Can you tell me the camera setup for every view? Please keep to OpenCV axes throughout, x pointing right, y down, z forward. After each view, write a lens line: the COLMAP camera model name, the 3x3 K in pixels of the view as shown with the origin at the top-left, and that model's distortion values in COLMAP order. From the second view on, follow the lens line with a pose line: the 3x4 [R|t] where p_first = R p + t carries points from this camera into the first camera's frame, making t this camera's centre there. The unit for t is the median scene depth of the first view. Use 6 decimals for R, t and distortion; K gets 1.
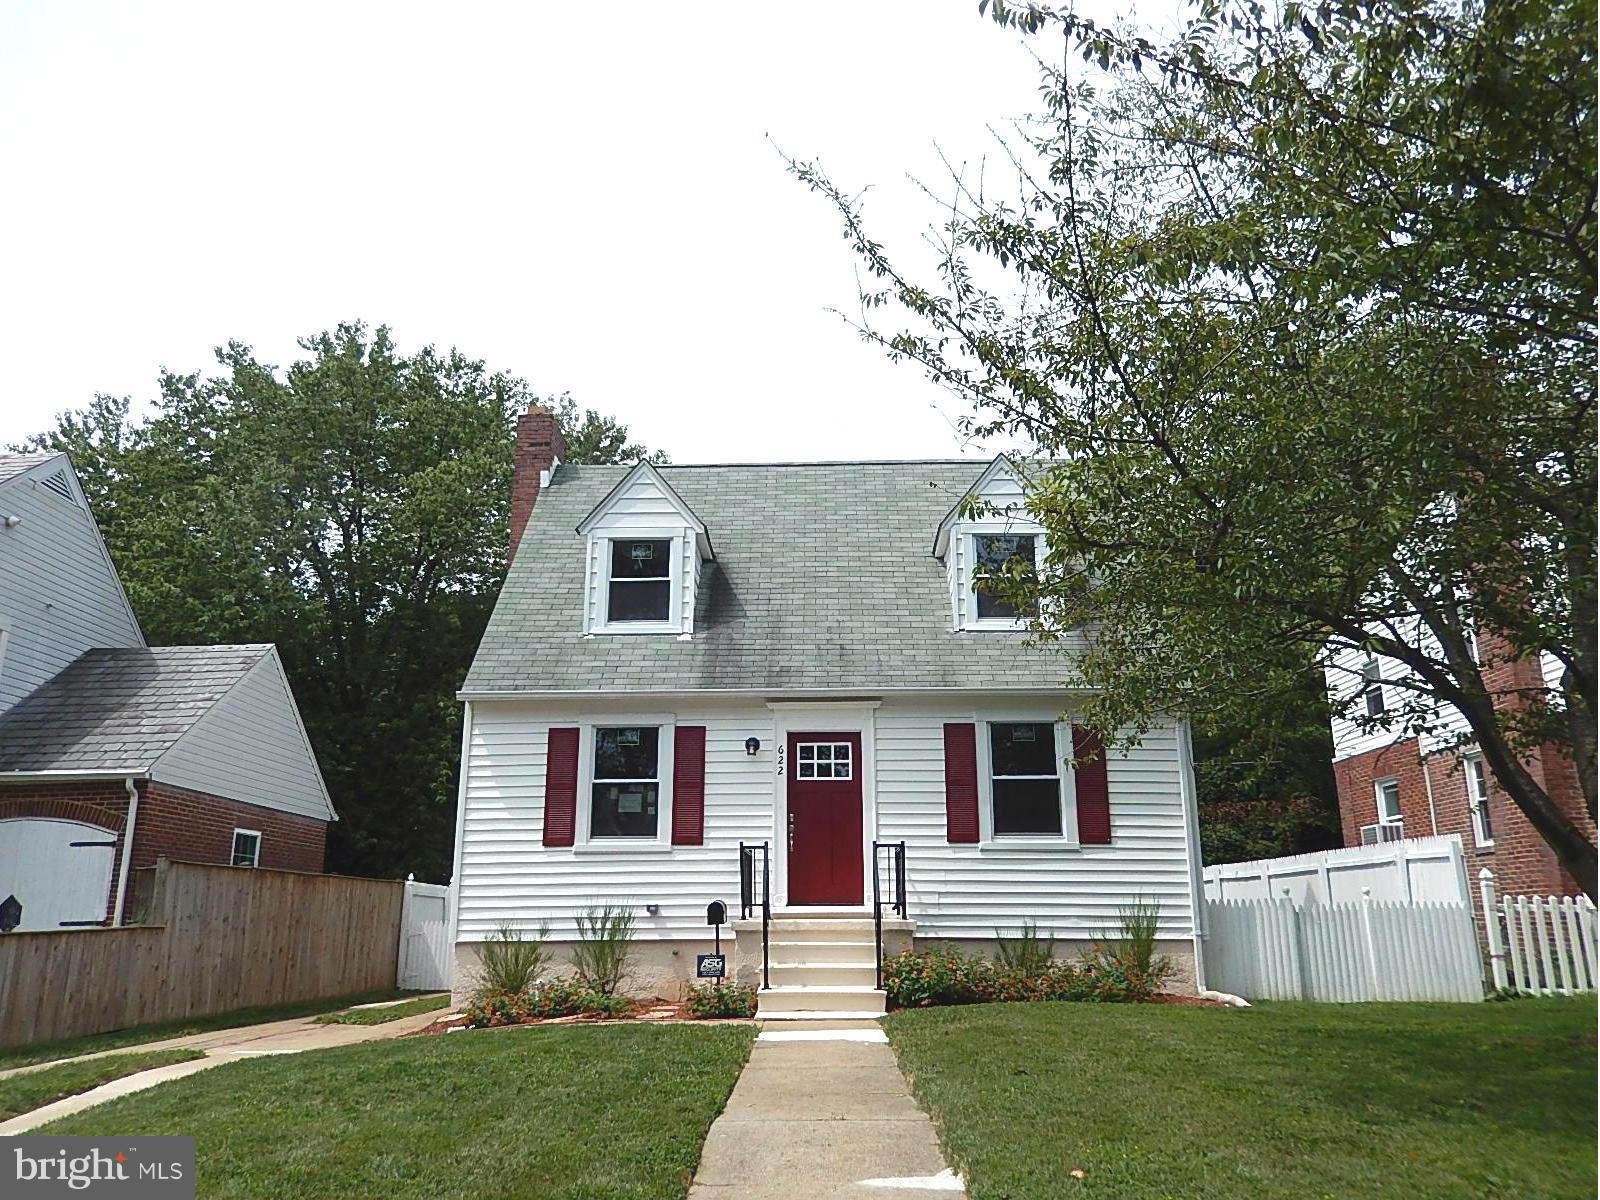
lens RADIAL K [[1230.9, 0, 787.4], [0, 1230.9, 587.5], [0, 0, 1]] dist [0.015164, -0.002837]
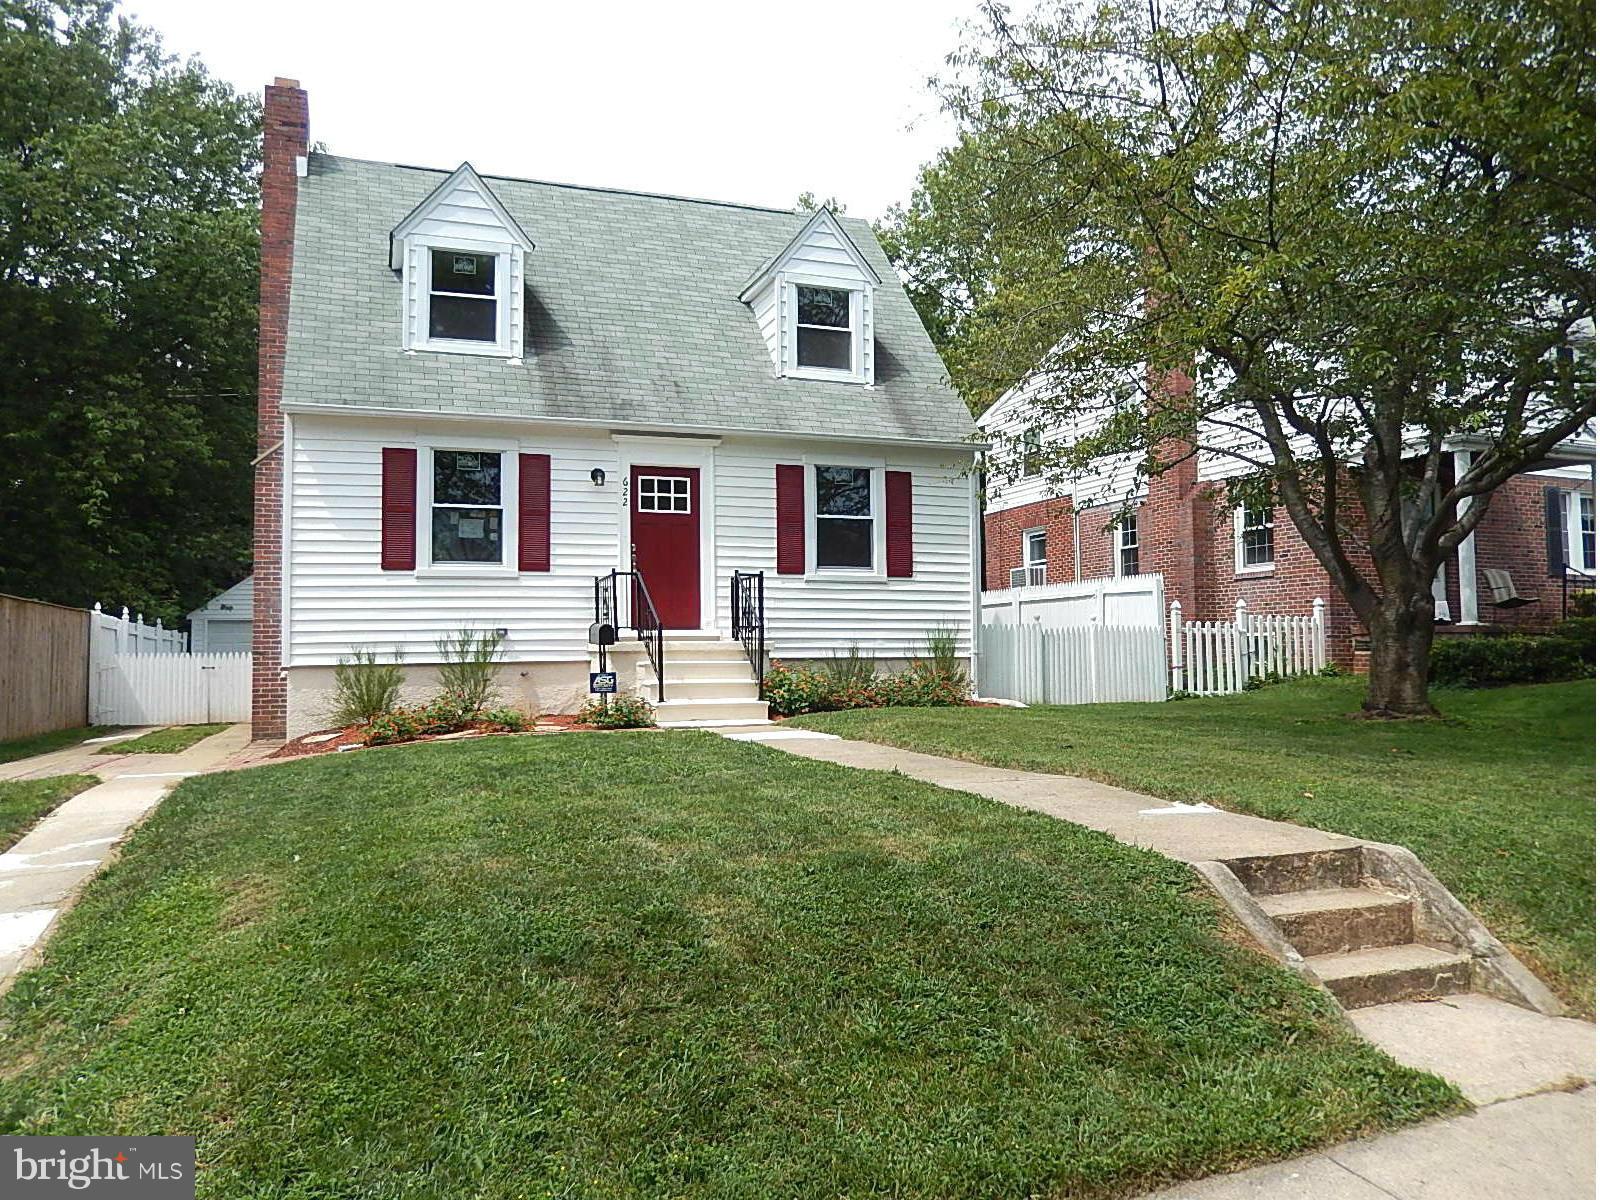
lens RADIAL K [[1230.9, 0, 792.8], [0, 1230.9, 584.1], [0, 0, 1]] dist [0.015164, -0.002837]
pose [[0.929978, 0.014249, 0.367339, -0.249050], [-0.087615, 0.979045, 0.183834, 0.015351], [-0.357022, -0.203146, 0.911739, 0.004509]]
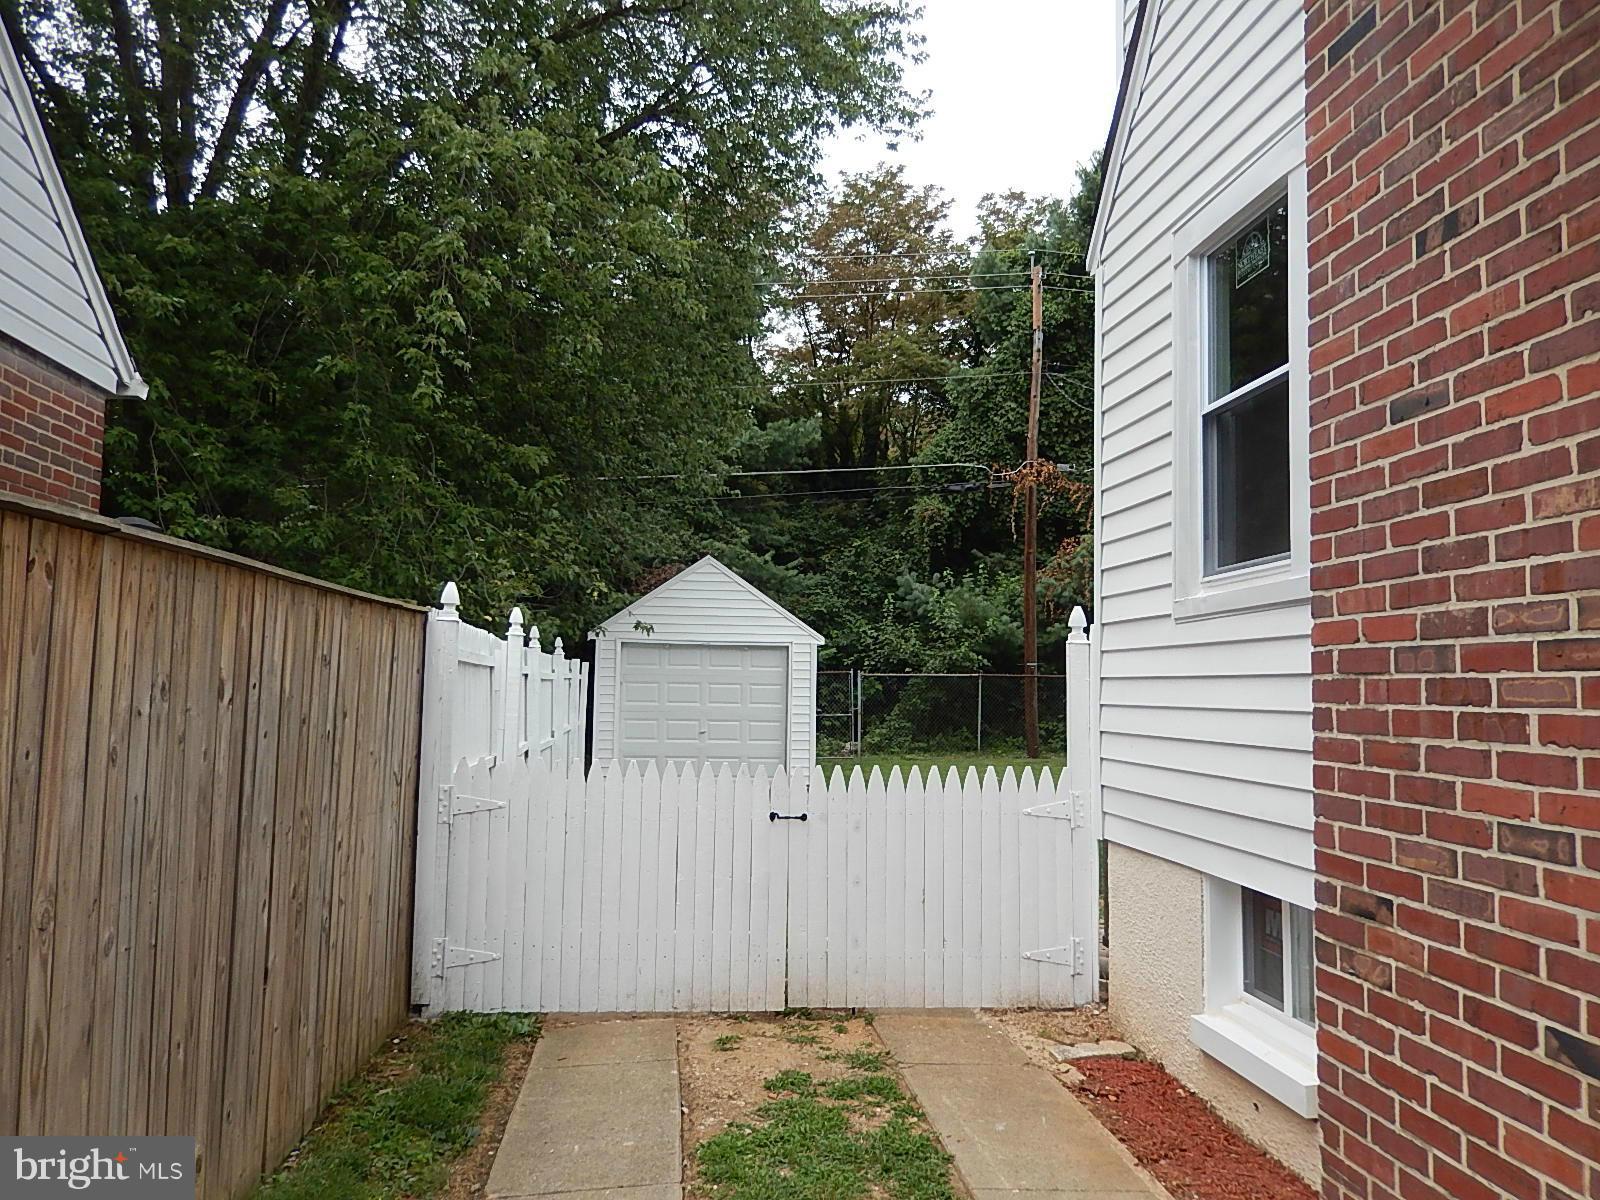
lens RADIAL K [[1230.9, 0, 799.5], [0, 1230.9, 595.3], [0, 0, 1]] dist [0.015164, -0.002837]
pose [[0.989239, 0.035432, 0.141954, -0.403859], [-0.062182, 0.980064, 0.188700, 0.272324], [-0.132438, -0.195496, 0.971721, 1.103900]]
